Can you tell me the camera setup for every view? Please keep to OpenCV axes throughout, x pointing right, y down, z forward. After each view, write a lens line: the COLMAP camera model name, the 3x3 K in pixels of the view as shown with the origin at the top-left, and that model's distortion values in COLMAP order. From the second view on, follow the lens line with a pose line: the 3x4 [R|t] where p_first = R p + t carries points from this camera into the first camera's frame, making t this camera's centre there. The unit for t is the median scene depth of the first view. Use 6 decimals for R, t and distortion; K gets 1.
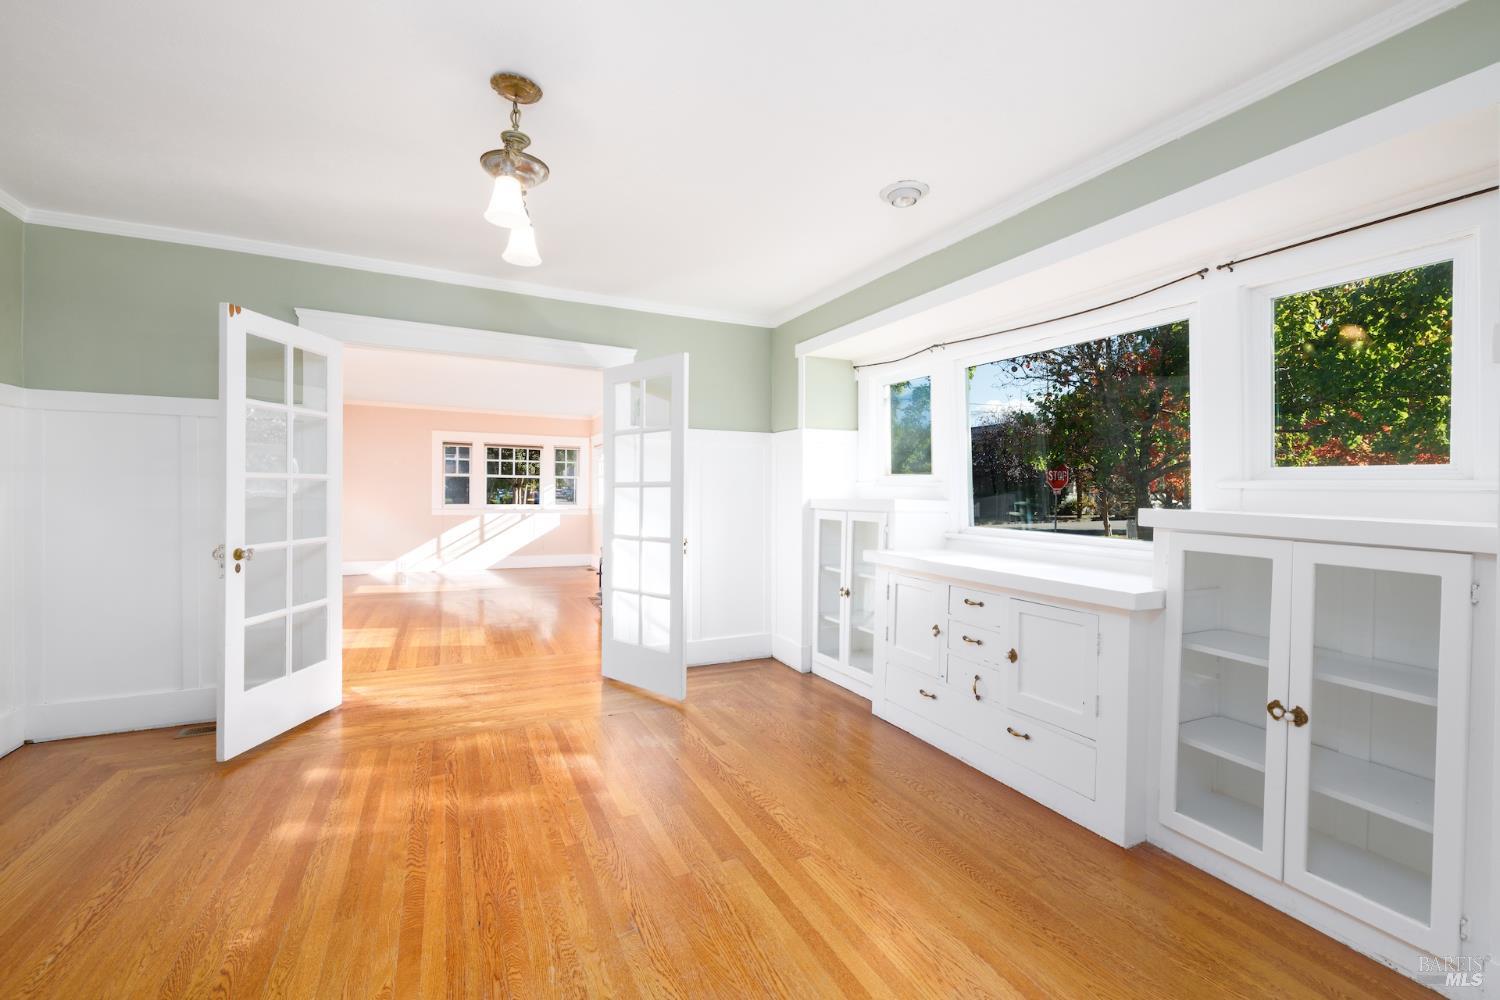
lens RADIAL K [[634.9, 0, 755.8], [0, 634.9, 501.1], [0, 0, 1]] dist [0.003896, -0.000764]
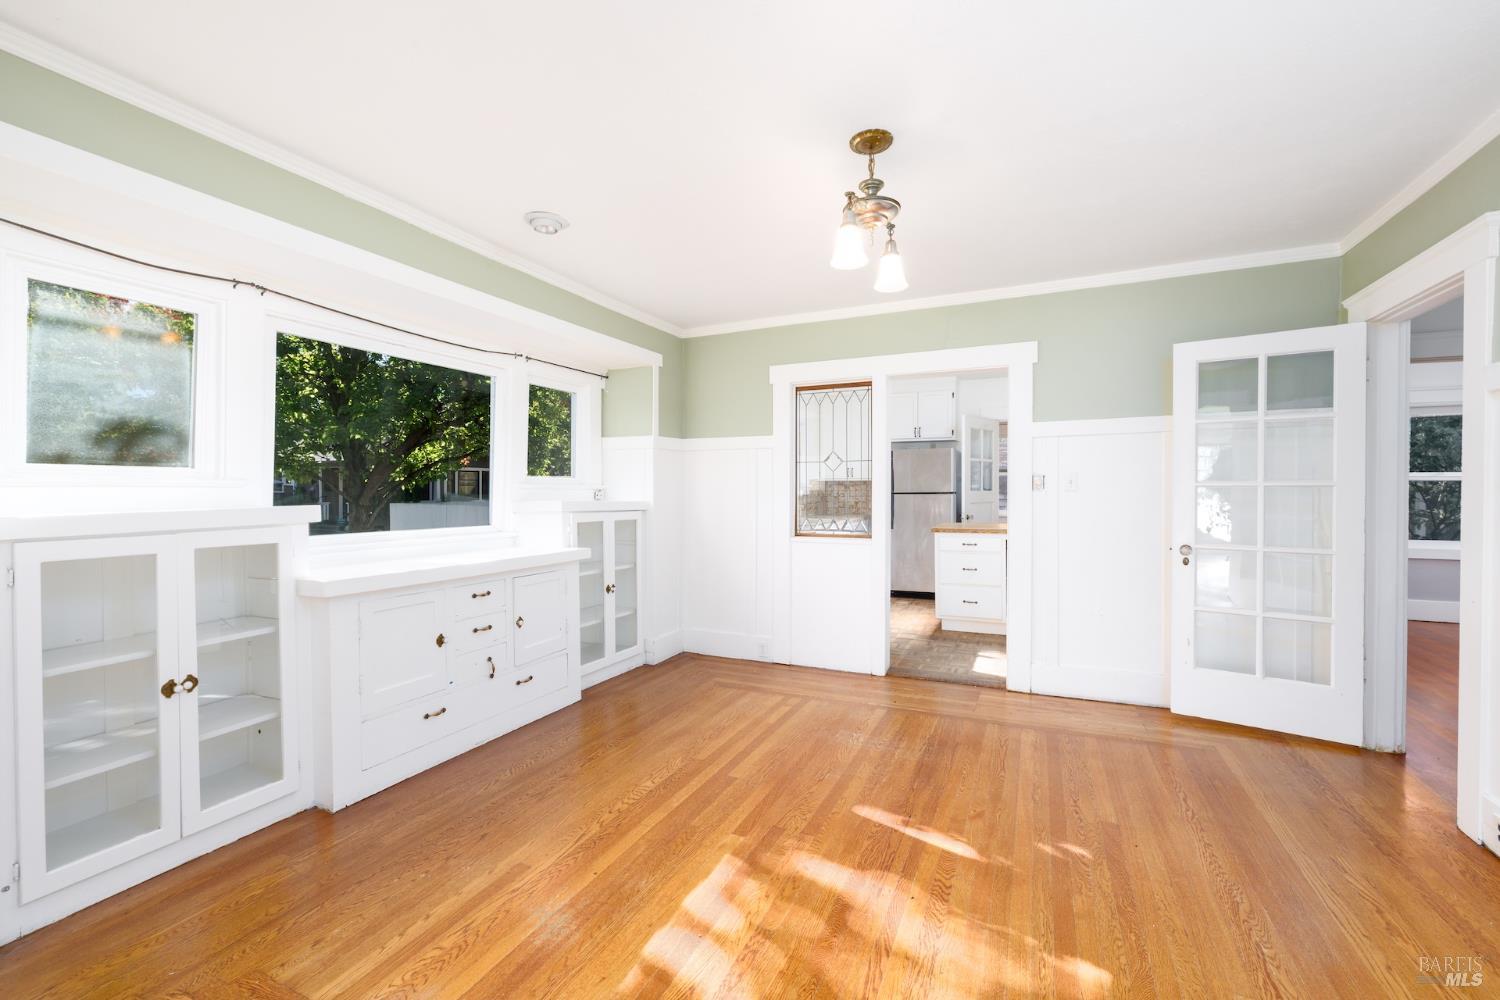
lens RADIAL K [[634.9, 0, 753.5], [0, 634.9, 495.8], [0, 0, 1]] dist [0.003896, -0.000764]
pose [[-0.638486, -0.017287, 0.769439, -1.033840], [0.009401, 0.999498, 0.030257, -0.048719], [-0.769576, 0.026552, -0.638003, 1.738578]]
